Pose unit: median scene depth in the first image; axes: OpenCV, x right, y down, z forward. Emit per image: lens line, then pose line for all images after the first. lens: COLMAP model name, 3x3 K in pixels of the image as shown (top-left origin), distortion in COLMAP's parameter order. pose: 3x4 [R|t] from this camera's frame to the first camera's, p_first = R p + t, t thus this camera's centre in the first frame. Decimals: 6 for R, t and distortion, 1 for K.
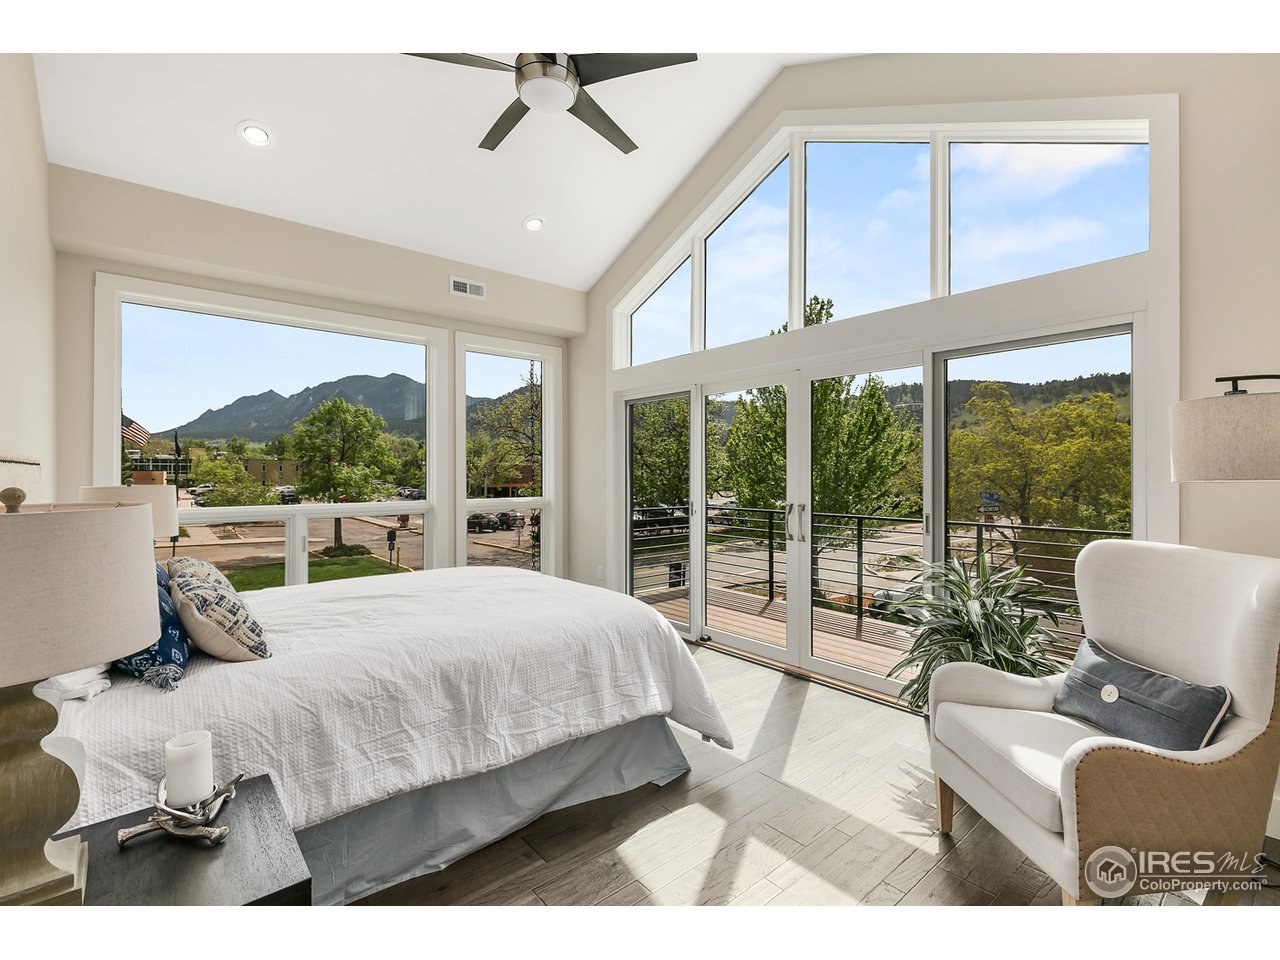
lens RADIAL K [[592.7, 0, 639.9], [0, 592.7, 485.5], [0, 0, 1]] dist [0.000451, -0.000084]
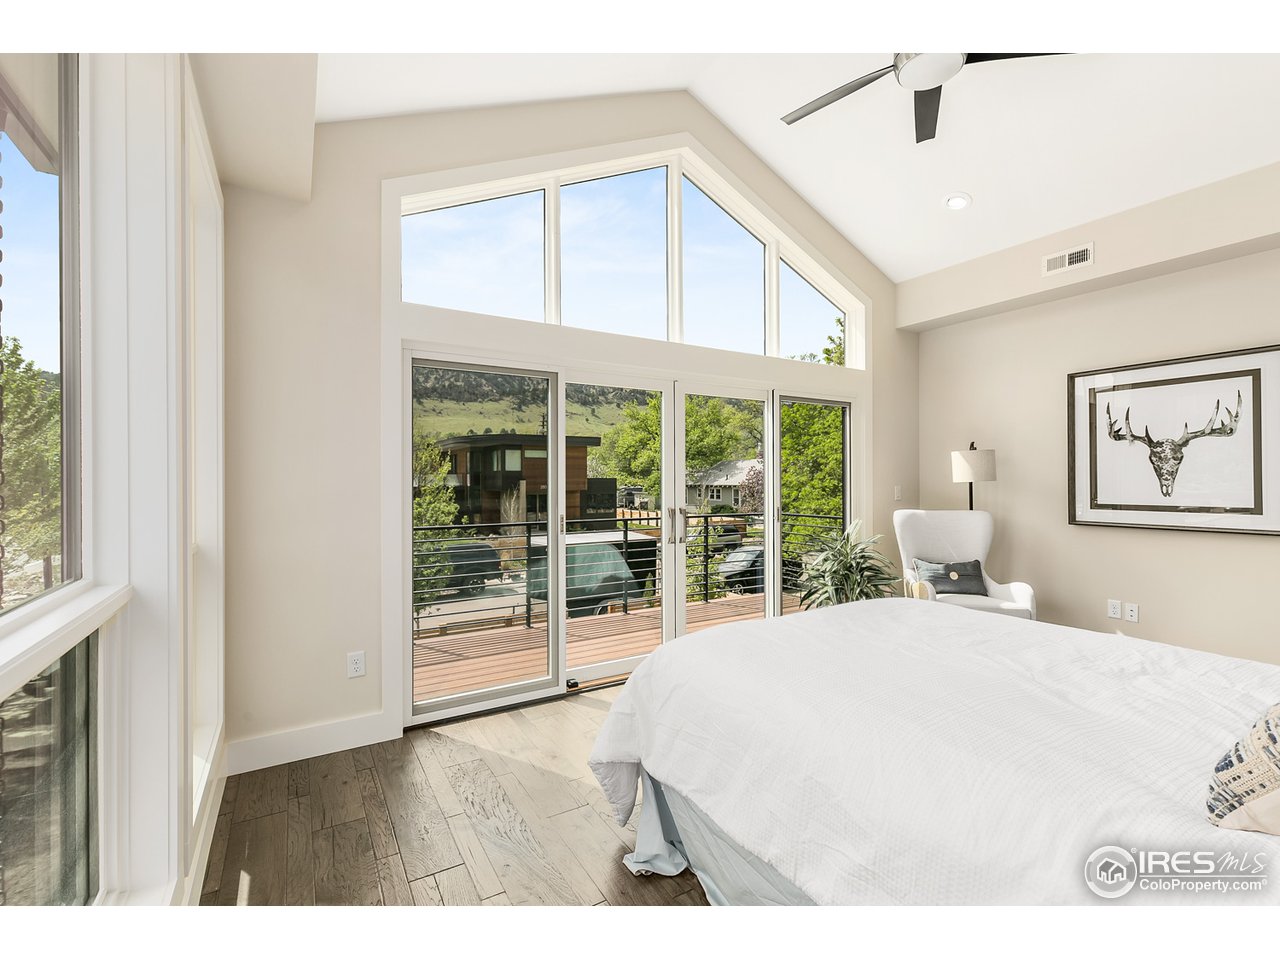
lens RADIAL K [[573.0, 0, 640.0], [0, 573.0, 480.0], [0, 0, 1]] dist [0.003454, -0.000210]
pose [[0.169040, 0.009513, 0.985563, -0.571801], [0.027405, 0.999521, -0.014349, -0.001790], [-0.985228, 0.029435, 0.168698, 0.678169]]
